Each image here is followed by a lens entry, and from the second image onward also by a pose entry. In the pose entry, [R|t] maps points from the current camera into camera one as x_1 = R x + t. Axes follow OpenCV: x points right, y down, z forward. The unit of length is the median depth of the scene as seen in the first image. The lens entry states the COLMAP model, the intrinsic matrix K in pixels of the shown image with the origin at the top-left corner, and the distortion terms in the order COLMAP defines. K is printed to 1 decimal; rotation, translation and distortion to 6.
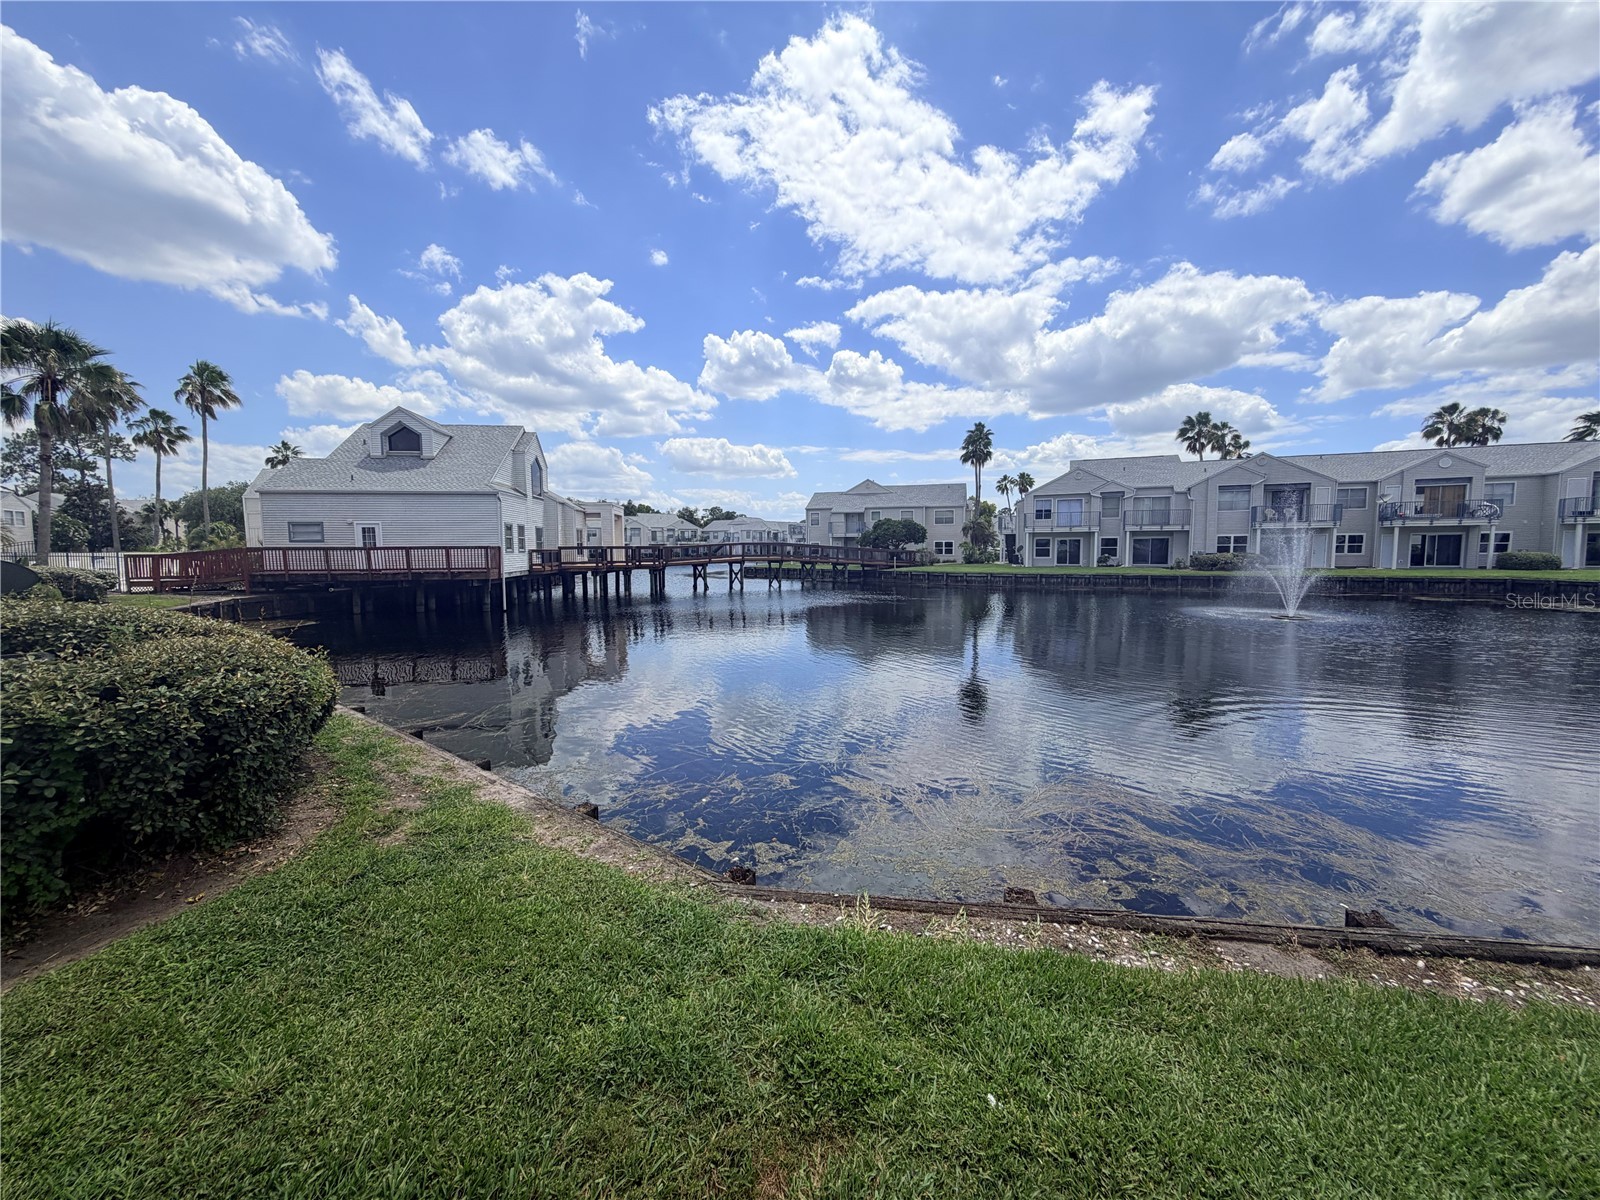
lens RADIAL K [[636.6, 0, 795.1], [0, 636.6, 606.0], [0, 0, 1]] dist [-0.000656, -0.000046]
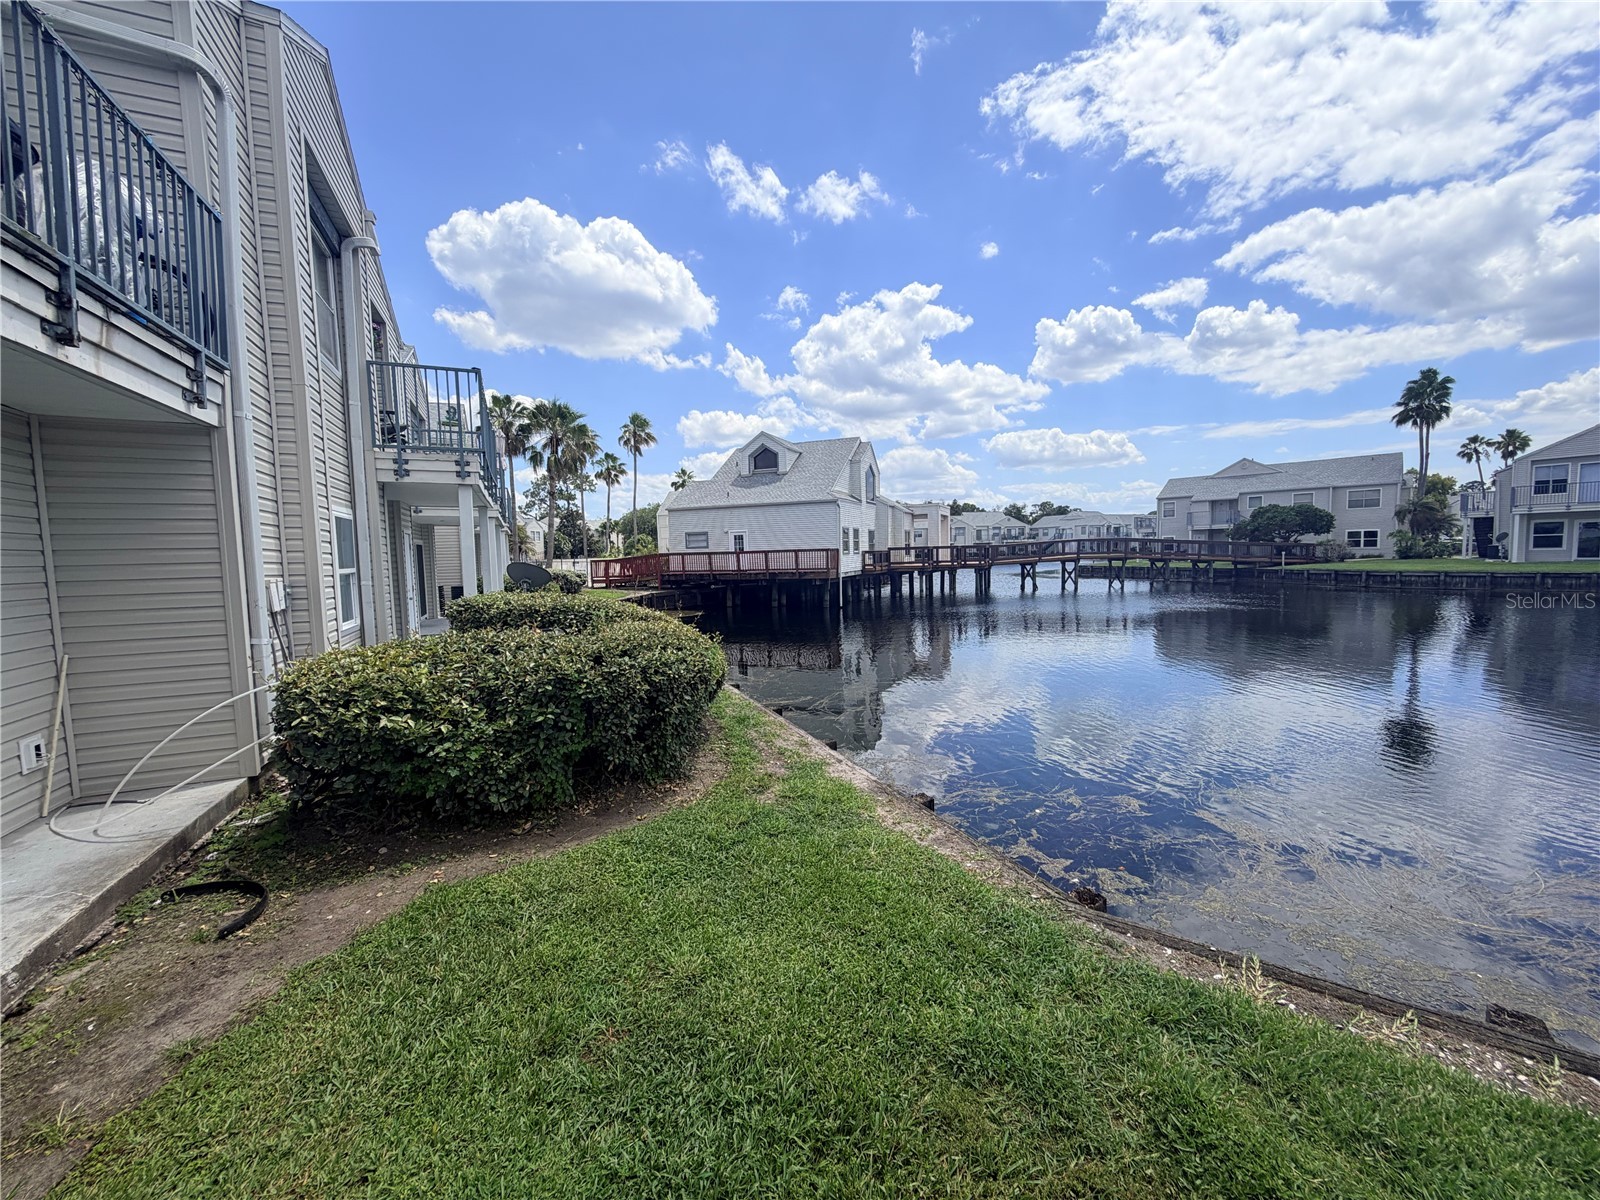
lens RADIAL K [[636.6, 0, 792.9], [0, 636.6, 605.5], [0, 0, 1]] dist [-0.000656, -0.000046]
pose [[0.879286, 0.022074, -0.475782, -0.004890], [-0.022061, 0.999741, 0.005612, 0.000199], [0.475783, 0.005561, 0.879545, -0.003183]]
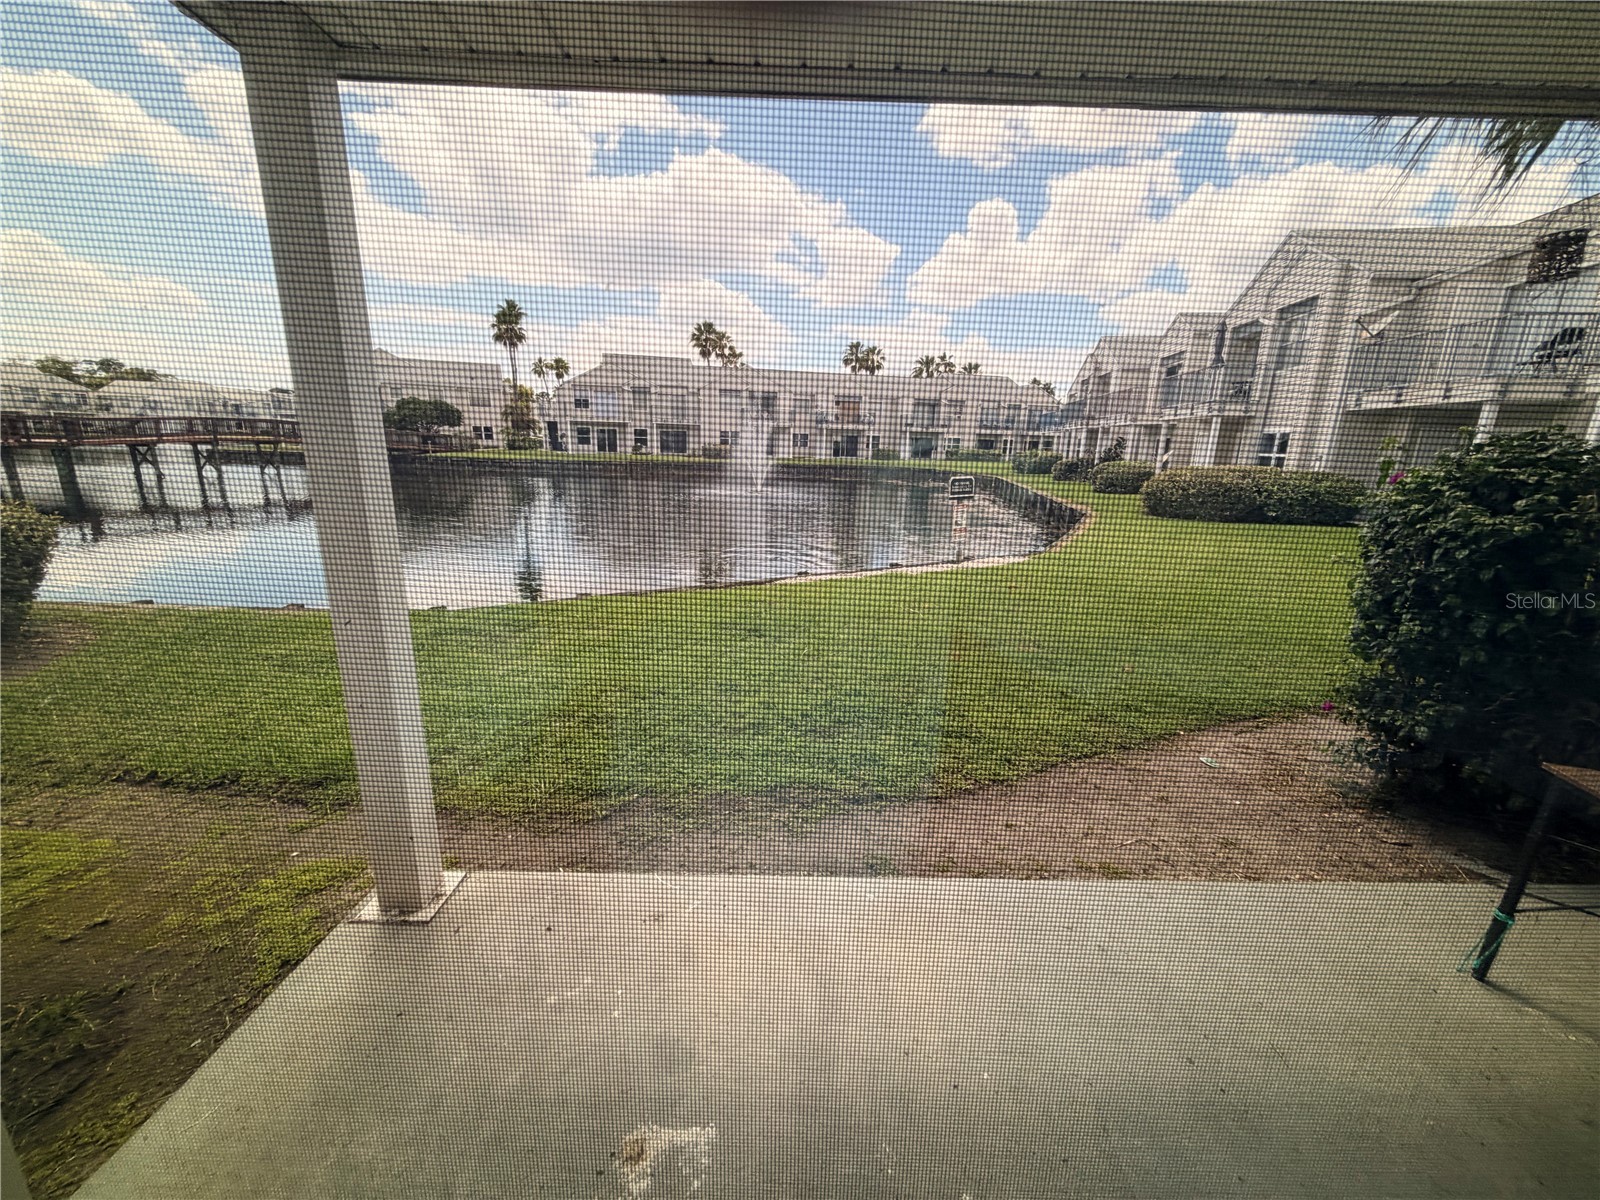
lens RADIAL K [[636.6, 0, 802.5], [0, 636.6, 596.3], [0, 0, 1]] dist [-0.000656, -0.000046]
pose [[0.771248, -0.125760, 0.623988, -0.035237], [0.026626, 0.985805, 0.165771, 0.008658], [-0.635978, -0.111236, 0.763648, -0.098409]]
